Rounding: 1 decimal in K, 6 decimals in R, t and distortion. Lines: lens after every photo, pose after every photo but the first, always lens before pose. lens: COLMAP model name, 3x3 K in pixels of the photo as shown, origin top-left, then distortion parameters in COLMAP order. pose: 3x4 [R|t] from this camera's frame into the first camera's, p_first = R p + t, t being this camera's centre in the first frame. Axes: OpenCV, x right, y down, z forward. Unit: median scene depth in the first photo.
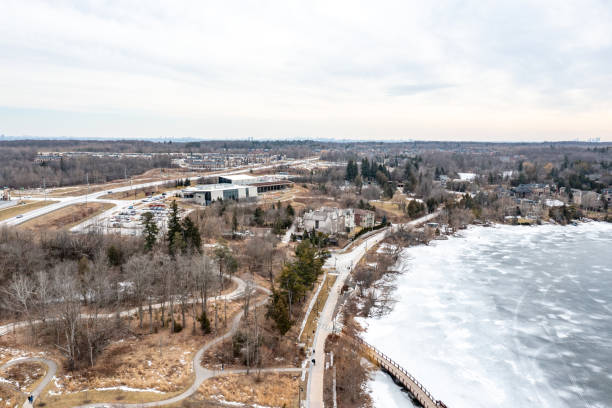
lens RADIAL K [[484.8, 0, 309.4], [0, 484.8, 203.1], [0, 0, 1]] dist [-0.000740, 0.038203]
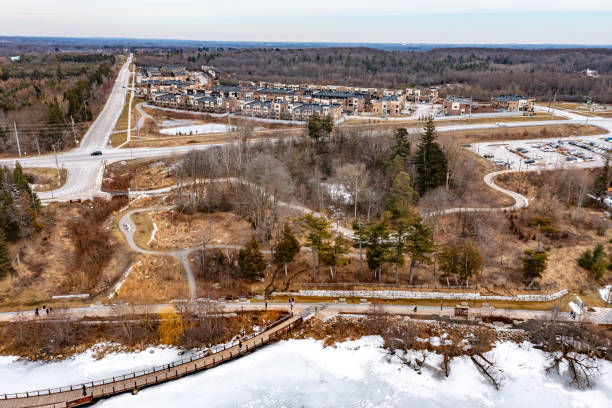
lens RADIAL K [[484.8, 0, 309.4], [0, 484.8, 203.1], [0, 0, 1]] dist [-0.000740, 0.038203]
pose [[0.121748, 0.306738, -0.943975, 0.615666], [-0.136573, 0.947181, 0.290166, -0.099993], [0.983120, 0.093594, 0.157210, 0.774948]]
